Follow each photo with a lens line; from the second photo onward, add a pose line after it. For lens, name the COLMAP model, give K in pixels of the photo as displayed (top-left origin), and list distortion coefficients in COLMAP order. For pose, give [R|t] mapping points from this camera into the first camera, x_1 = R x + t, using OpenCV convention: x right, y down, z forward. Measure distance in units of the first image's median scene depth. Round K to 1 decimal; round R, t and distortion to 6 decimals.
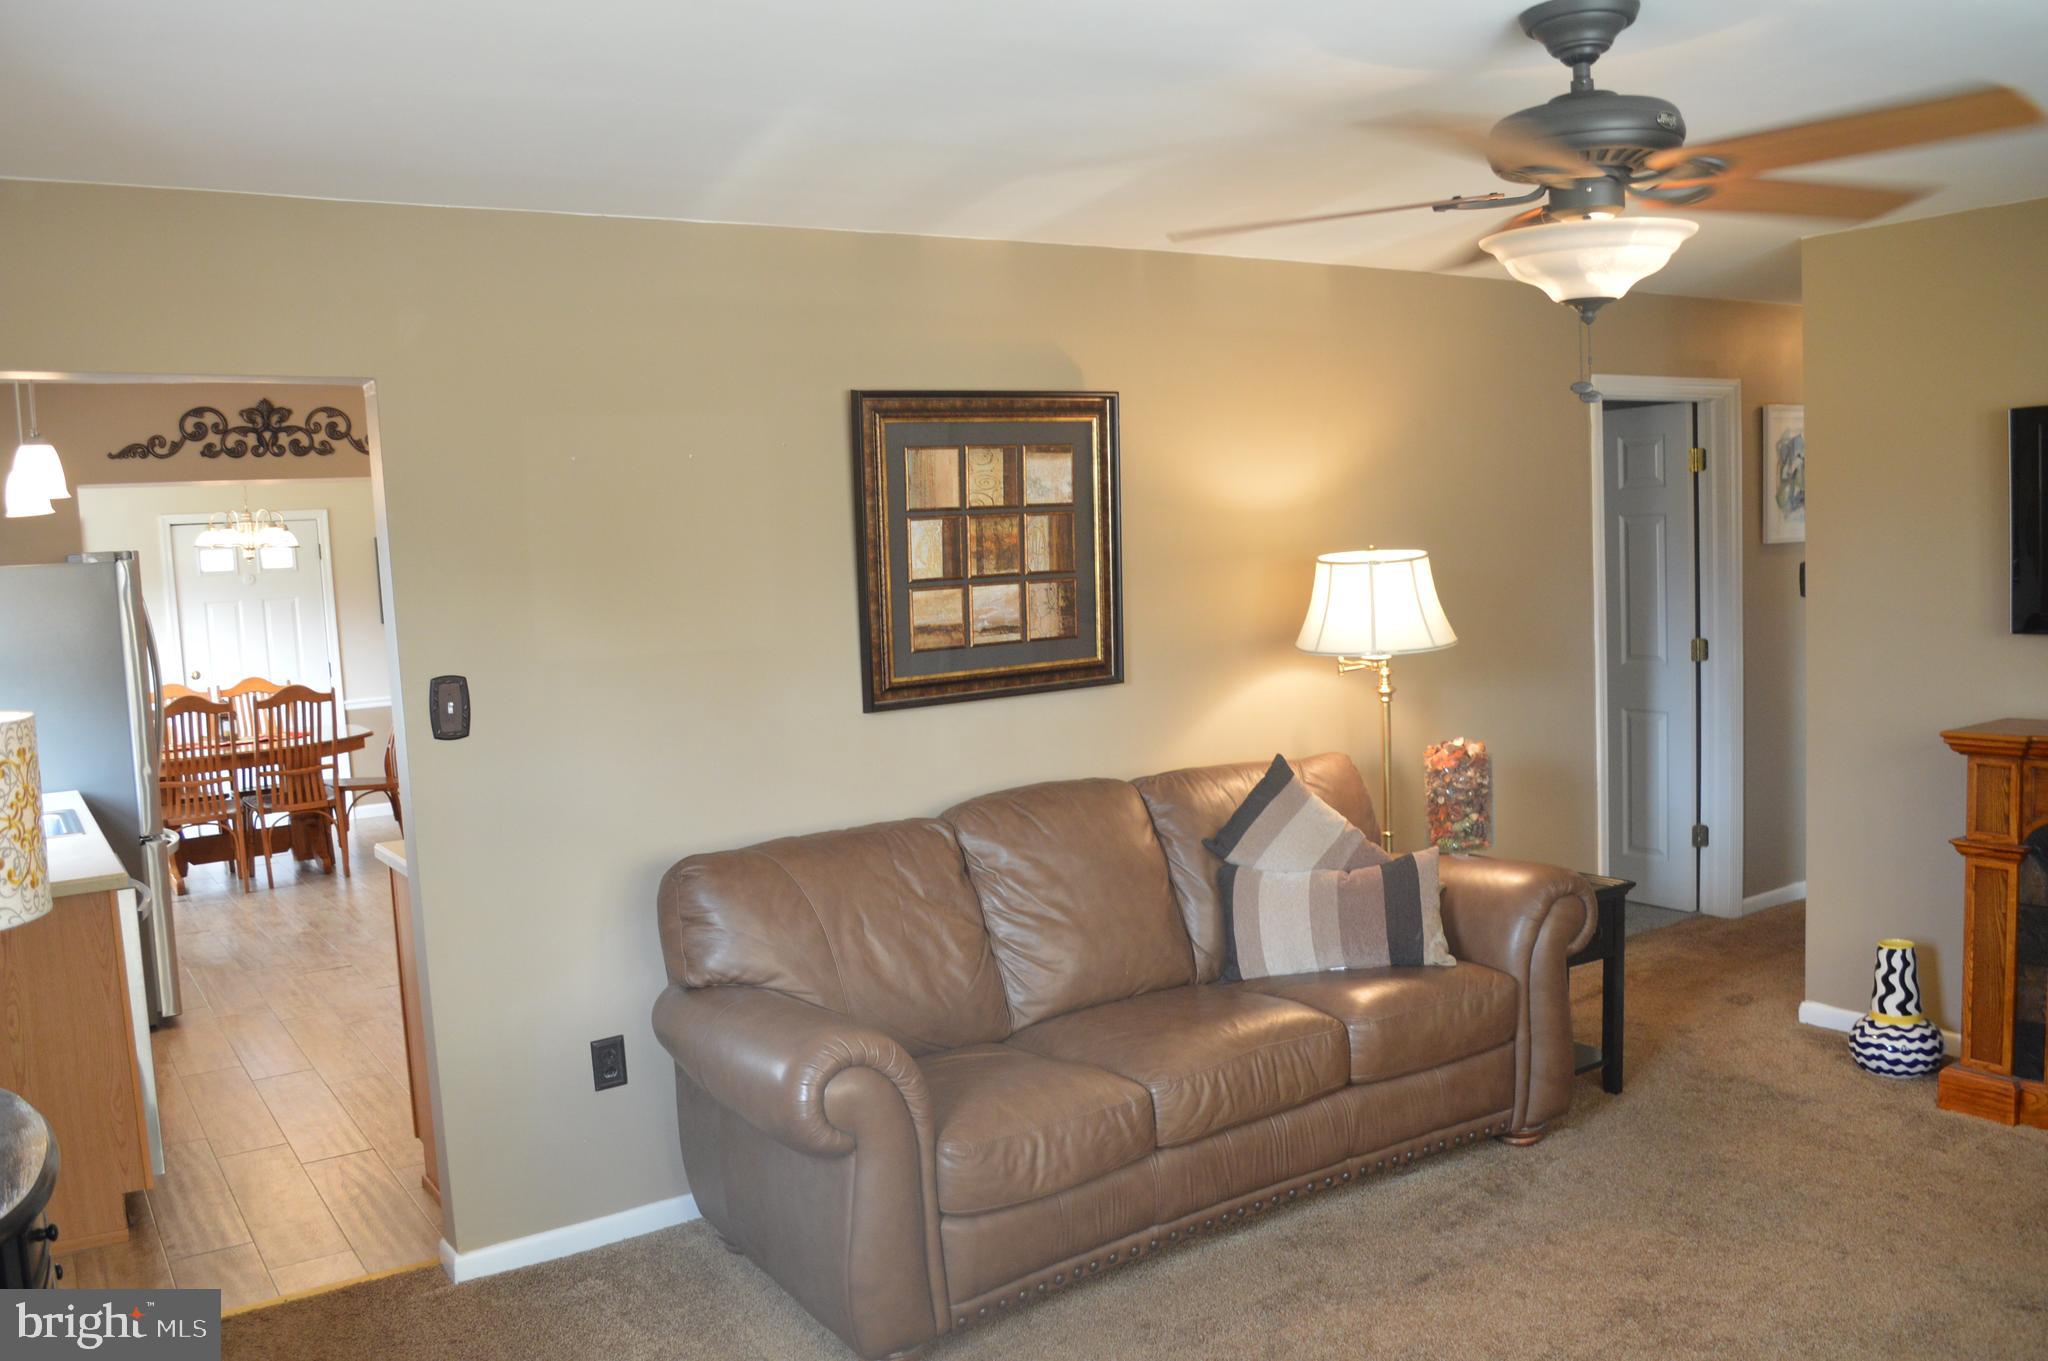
lens RADIAL K [[1630.4, 0, 1024.0], [0, 1630.4, 680.5], [0, 0, 1]] dist [-0.083451, 0.000508]
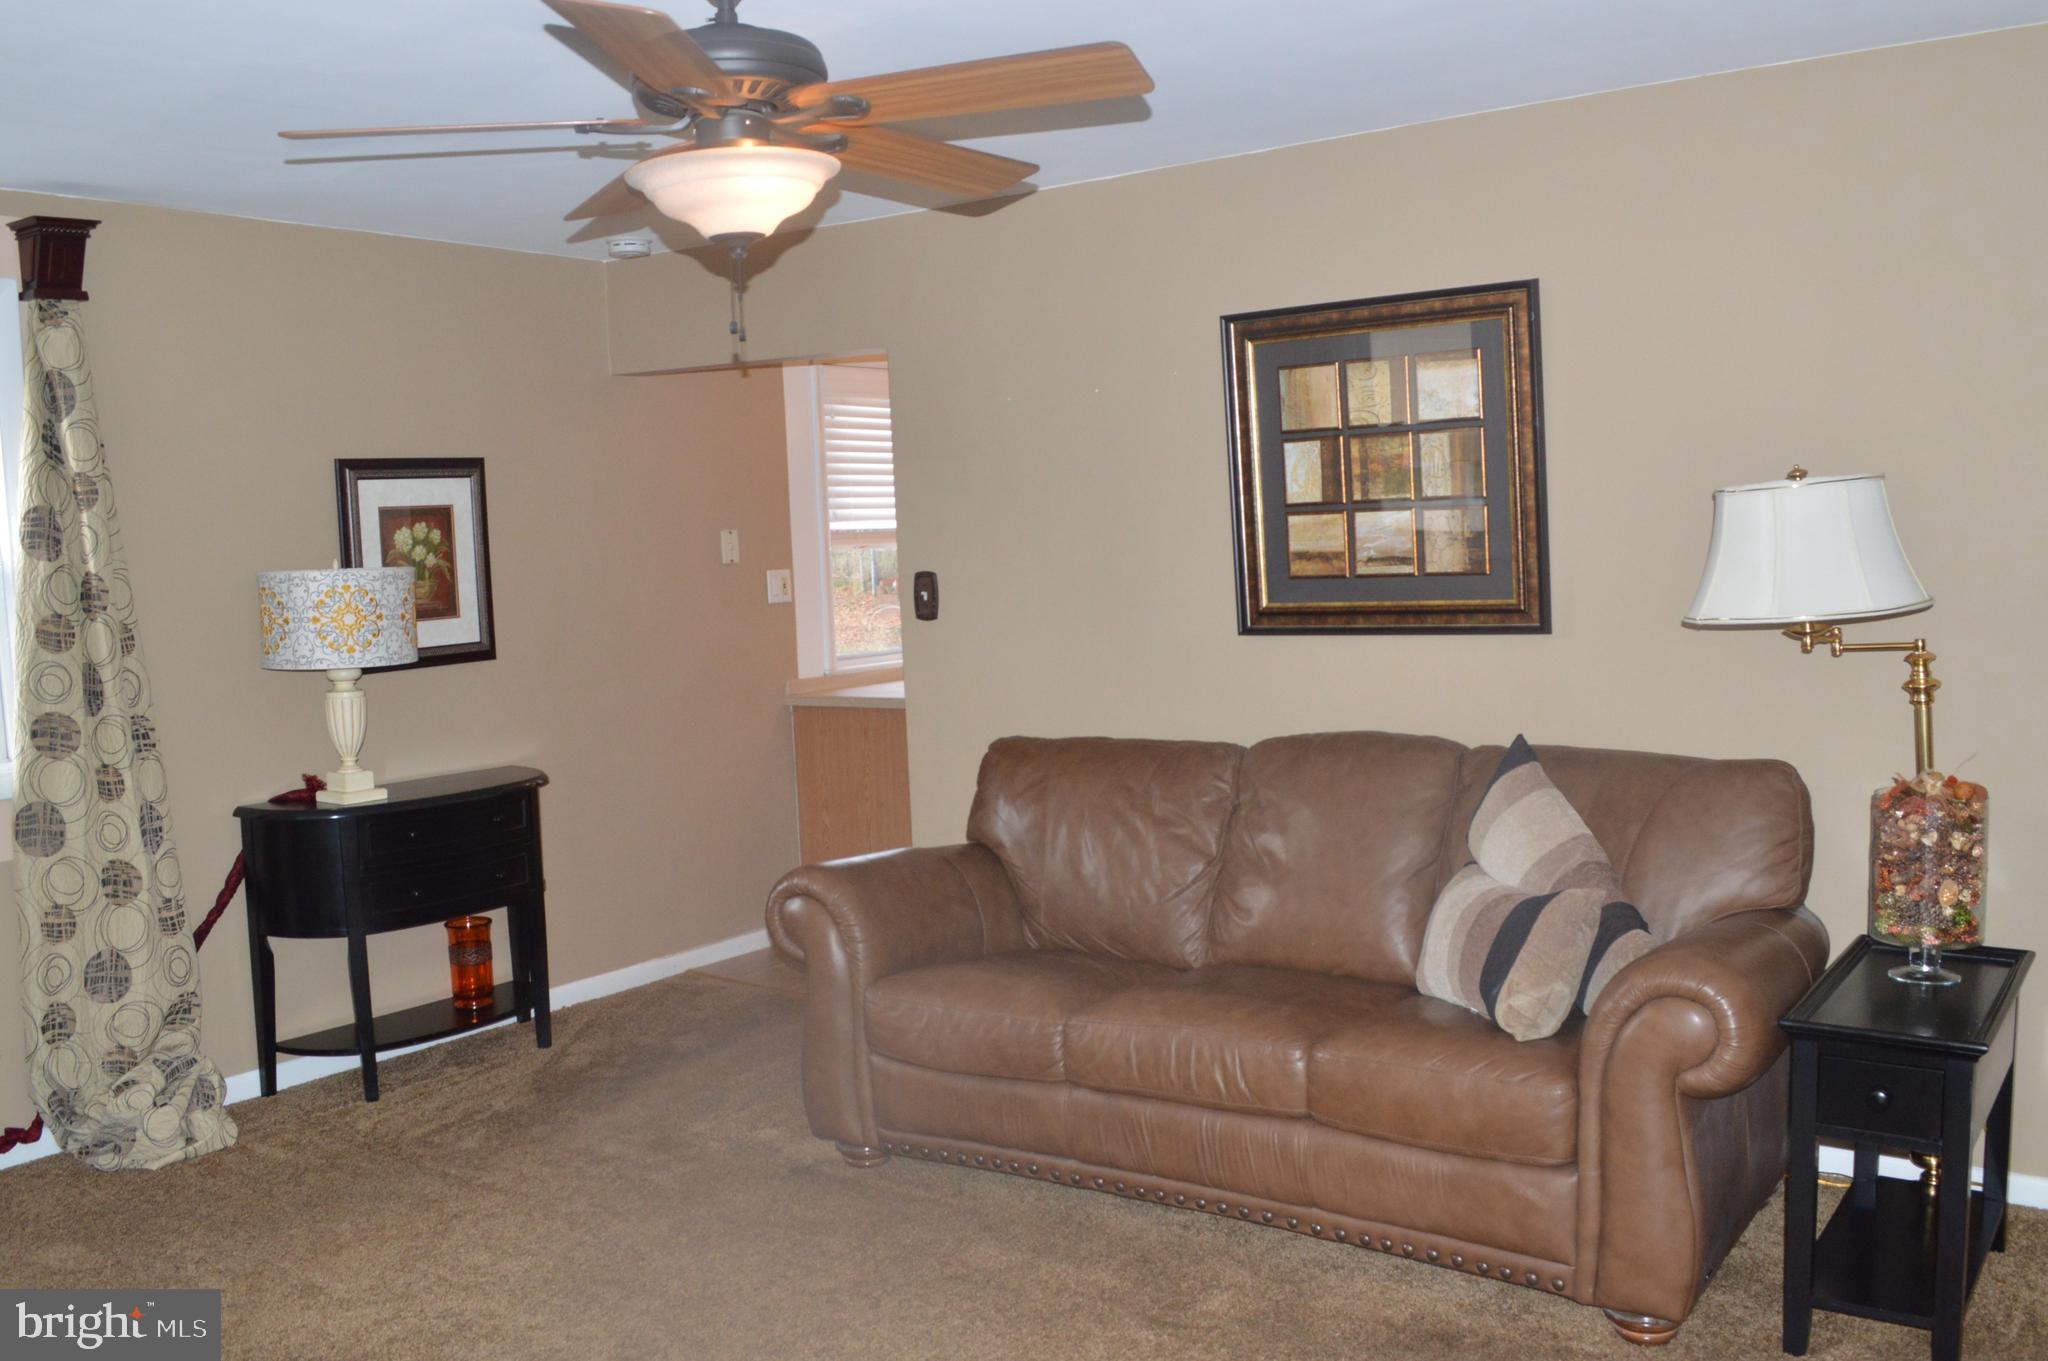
lens RADIAL K [[1777.6, 0, 1024.0], [0, 1777.6, 680.5], [0, 0, 1]] dist [-0.082035, 0.005184]
pose [[0.356101, 0.108012, -0.928184, 0.858297], [-0.060516, 0.993878, 0.092440, -0.044628], [0.932486, 0.023252, 0.360457, 0.467598]]
